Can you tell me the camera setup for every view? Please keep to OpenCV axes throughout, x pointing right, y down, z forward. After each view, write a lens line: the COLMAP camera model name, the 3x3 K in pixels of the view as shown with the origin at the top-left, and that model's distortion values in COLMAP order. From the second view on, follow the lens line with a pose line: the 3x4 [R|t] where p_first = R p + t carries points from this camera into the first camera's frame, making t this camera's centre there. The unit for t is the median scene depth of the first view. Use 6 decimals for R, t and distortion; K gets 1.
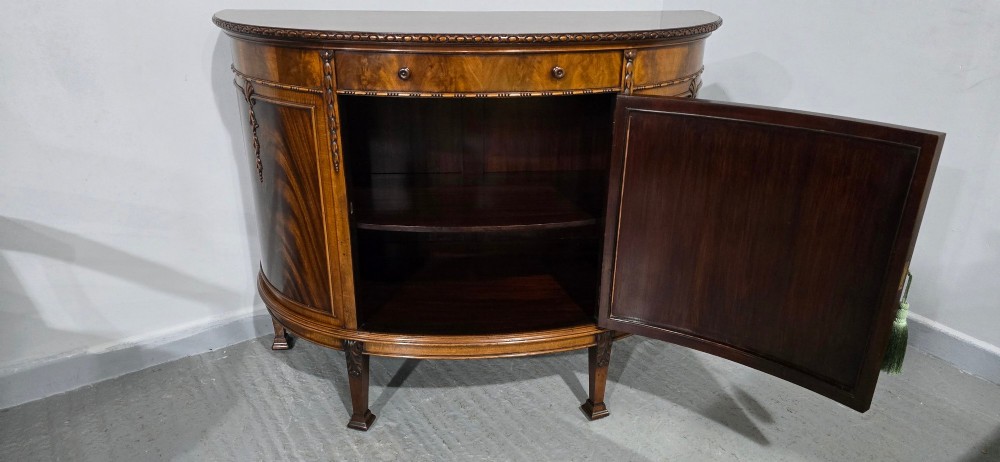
lens RADIAL K [[673.6, 0, 496.4], [0, 673.6, 236.7], [0, 0, 1]] dist [0.071519, -0.083590]
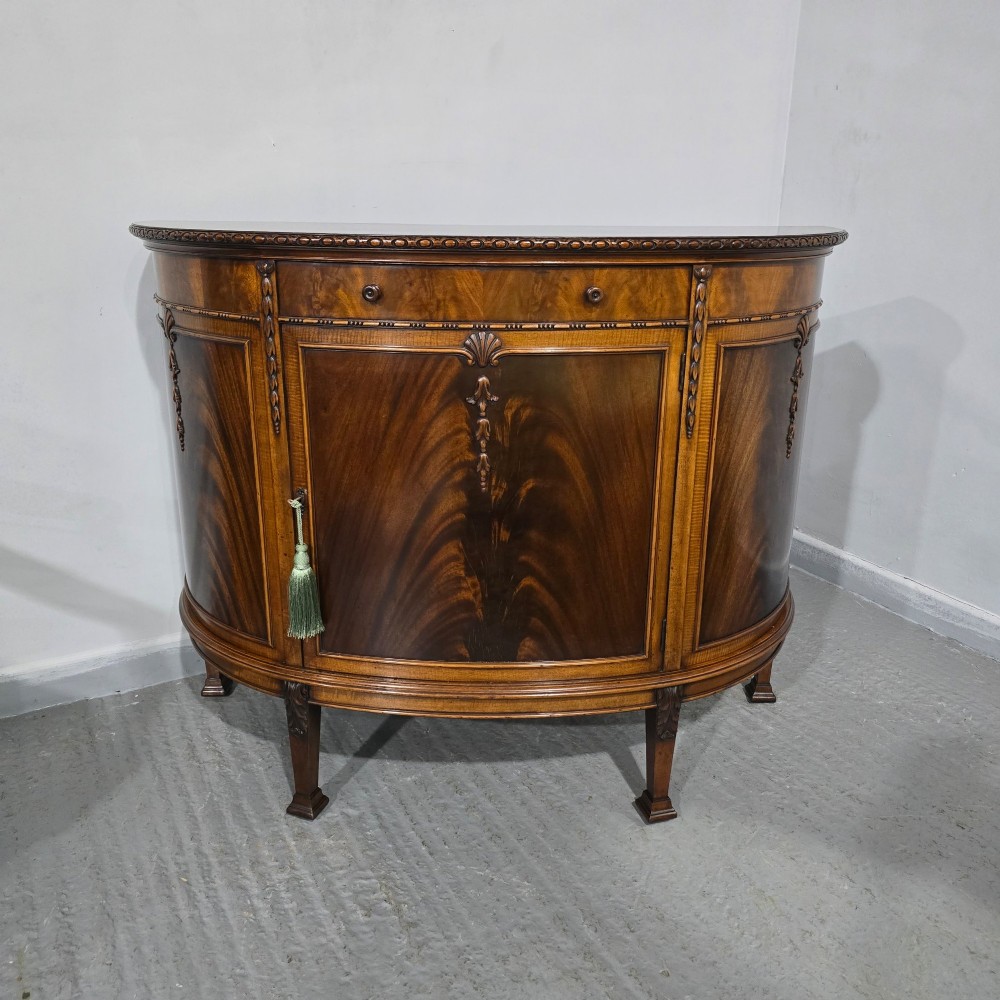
lens RADIAL K [[902.1, 0, 500.6], [0, 902.1, 486.3], [0, 0, 1]] dist [0.071901, -0.089327]
pose [[0.996179, 0.026629, -0.083176, 0.072340], [-0.034157, 0.995317, -0.090429, 0.034197], [0.080379, 0.092924, 0.992423, 0.090479]]
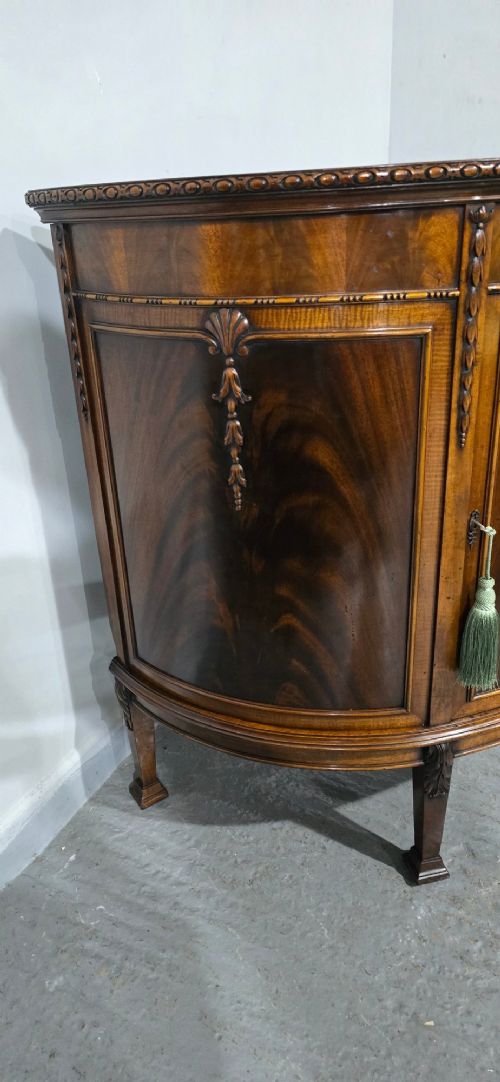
lens RADIAL K [[728.8, 0, 245.6], [0, 728.8, 530.8], [0, 0, 1]] dist [0.071519, -0.083590]
pose [[0.877151, -0.244399, 0.413370, -0.622850], [0.241415, 0.968543, 0.060366, -0.106005], [-0.415120, 0.046844, 0.908560, 0.537424]]
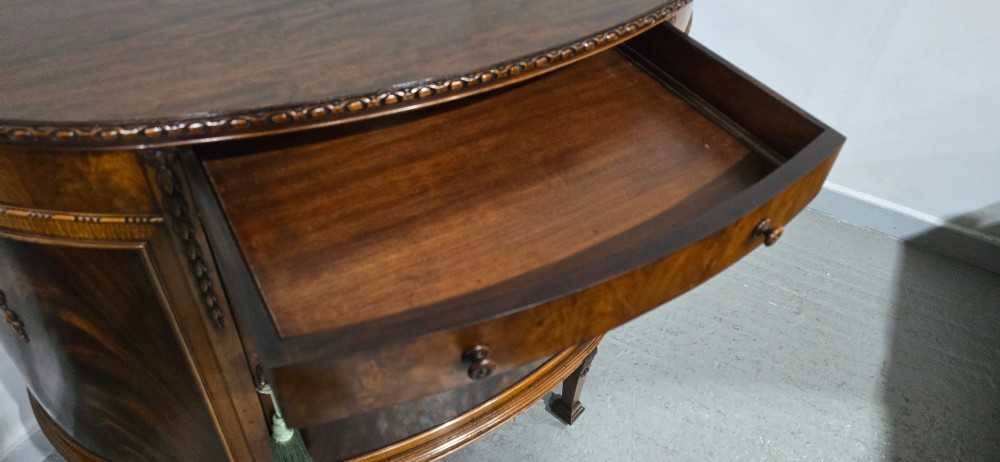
lens RADIAL K [[673.6, 0, 496.4], [0, 673.6, 236.7], [0, 0, 1]] dist [0.071519, -0.083590]
pose [[0.889164, -0.283215, 0.359412, -0.209346], [0.138268, 0.915022, 0.378968, -0.327180], [-0.436200, -0.287269, 0.852764, 0.459271]]
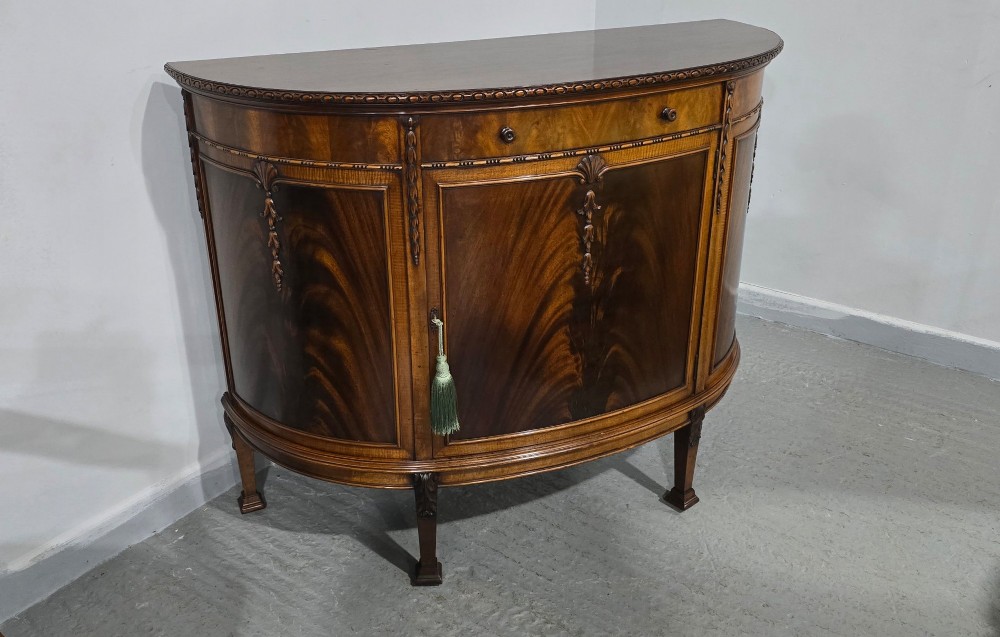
lens RADIAL K [[926.5, 0, 473.3], [0, 926.5, 316.7], [0, 0, 1]] dist [0.091362, -0.148690]
pose [[0.947072, -0.154035, 0.281653, -0.475152], [0.147149, 0.988064, 0.045575, -0.074025], [-0.285311, -0.001718, 0.958433, -0.056515]]
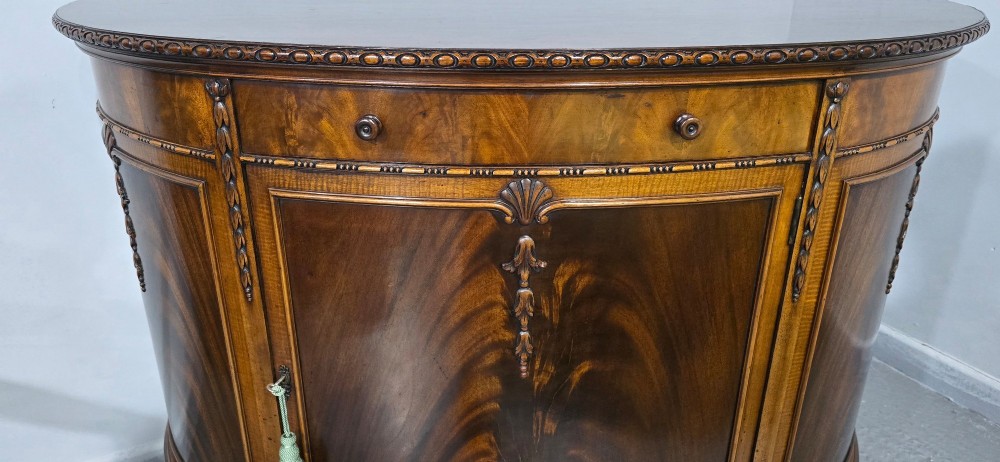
lens RADIAL K [[706.4, 0, 489.6], [0, 706.4, 230.3], [0, 0, 1]] dist [0.061337, -0.072559]
pose [[0.996845, 0.024831, -0.075384, -0.007897], [-0.024534, 0.999687, 0.004858, -0.155158], [0.075481, -0.002993, 0.997143, 0.449404]]
